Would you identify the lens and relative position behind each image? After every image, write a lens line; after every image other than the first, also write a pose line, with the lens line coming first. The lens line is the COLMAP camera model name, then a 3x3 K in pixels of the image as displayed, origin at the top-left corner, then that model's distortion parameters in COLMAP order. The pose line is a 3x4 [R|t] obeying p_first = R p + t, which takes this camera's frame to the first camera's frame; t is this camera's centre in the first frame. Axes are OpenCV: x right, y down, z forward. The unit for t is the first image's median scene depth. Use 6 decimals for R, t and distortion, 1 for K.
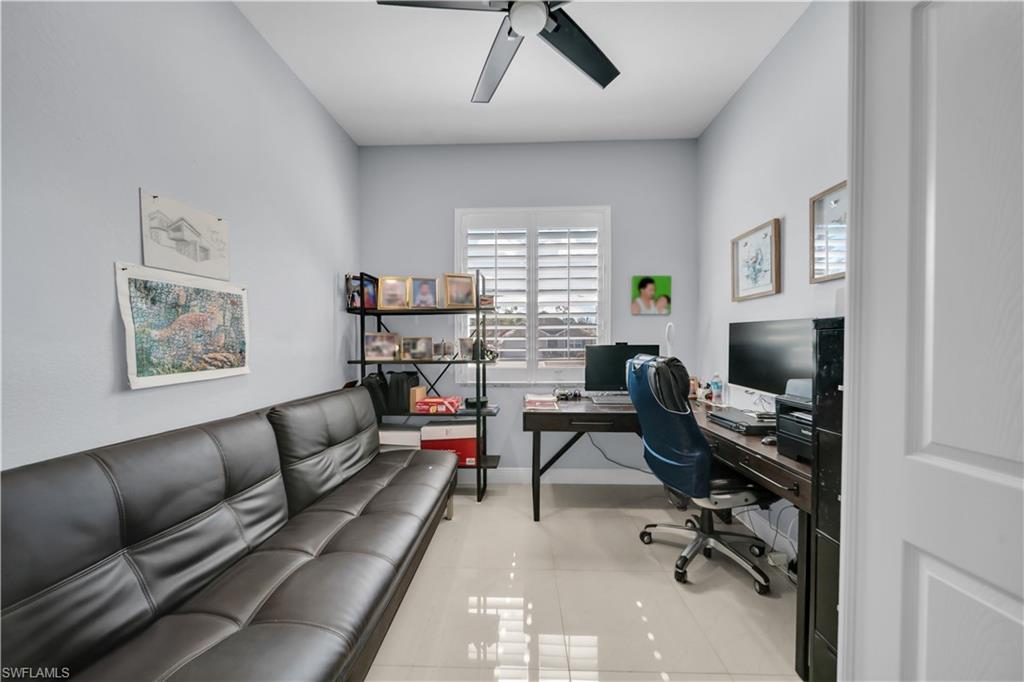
lens RADIAL K [[352.3, 0, 513.7], [0, 352.3, 347.4], [0, 0, 1]] dist [-0.001912, -0.000860]
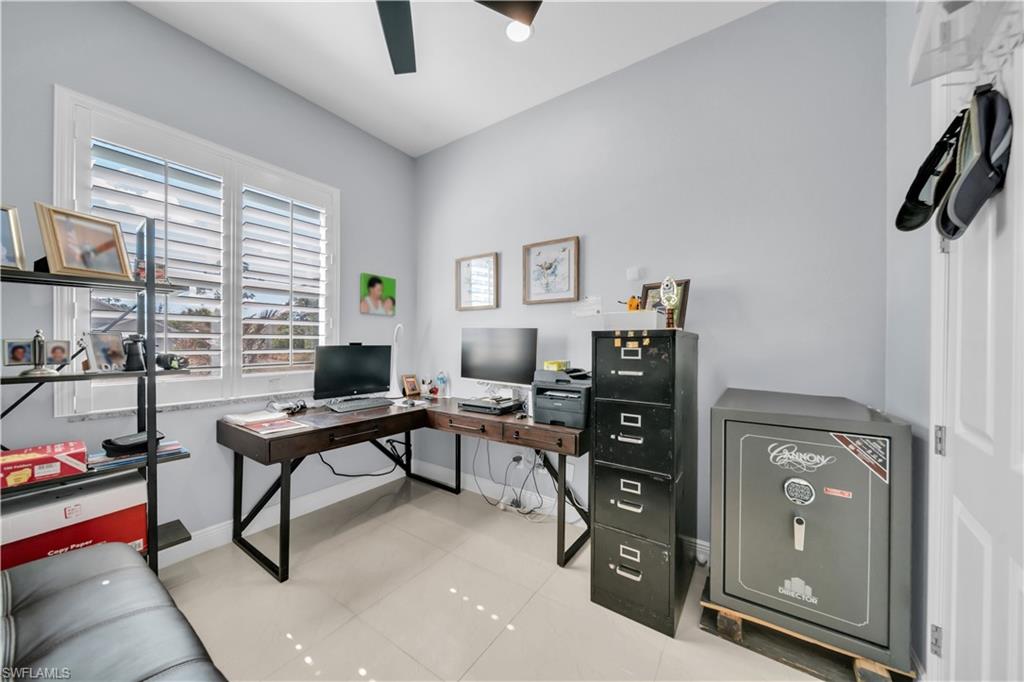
lens RADIAL K [[352.3, 0, 512.5], [0, 352.3, 344.9], [0, 0, 1]] dist [-0.001912, -0.000860]
pose [[0.537817, 0.004060, 0.843052, -0.262550], [0.000677, 0.999986, -0.005247, -0.003347], [-0.843061, 0.003393, 0.537807, 0.162443]]
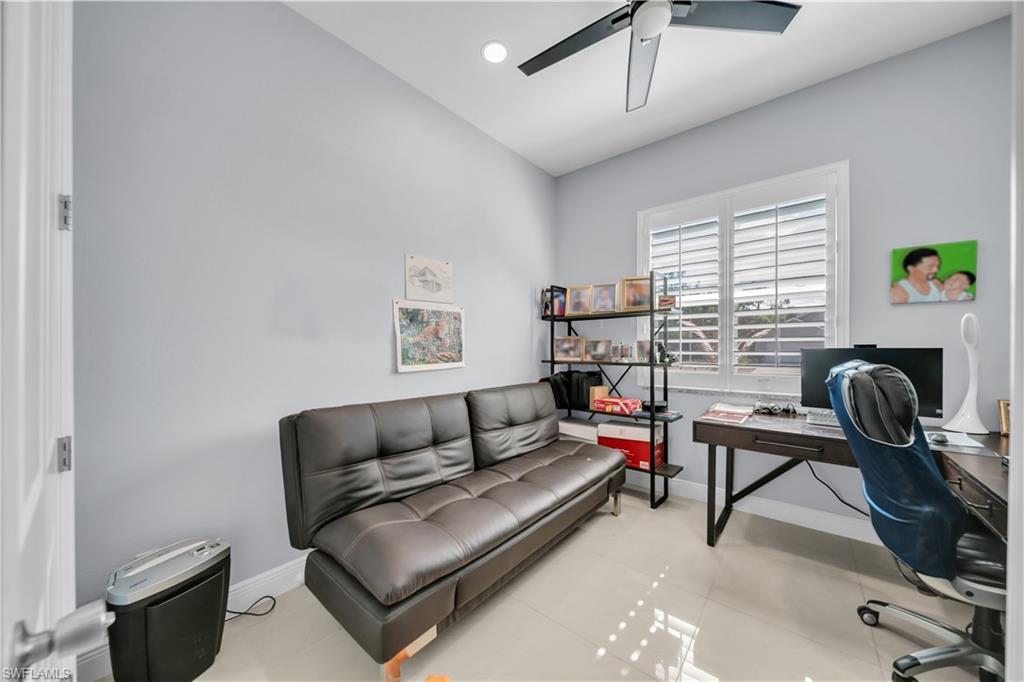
lens RADIAL K [[352.3, 0, 512.1], [0, 352.3, 345.9], [0, 0, 1]] dist [-0.001912, -0.000860]
pose [[0.792995, 0.000130, -0.609228, 0.178760], [-0.006906, 0.999938, -0.008777, 0.000490], [0.609189, 0.011167, 0.792946, -0.012187]]
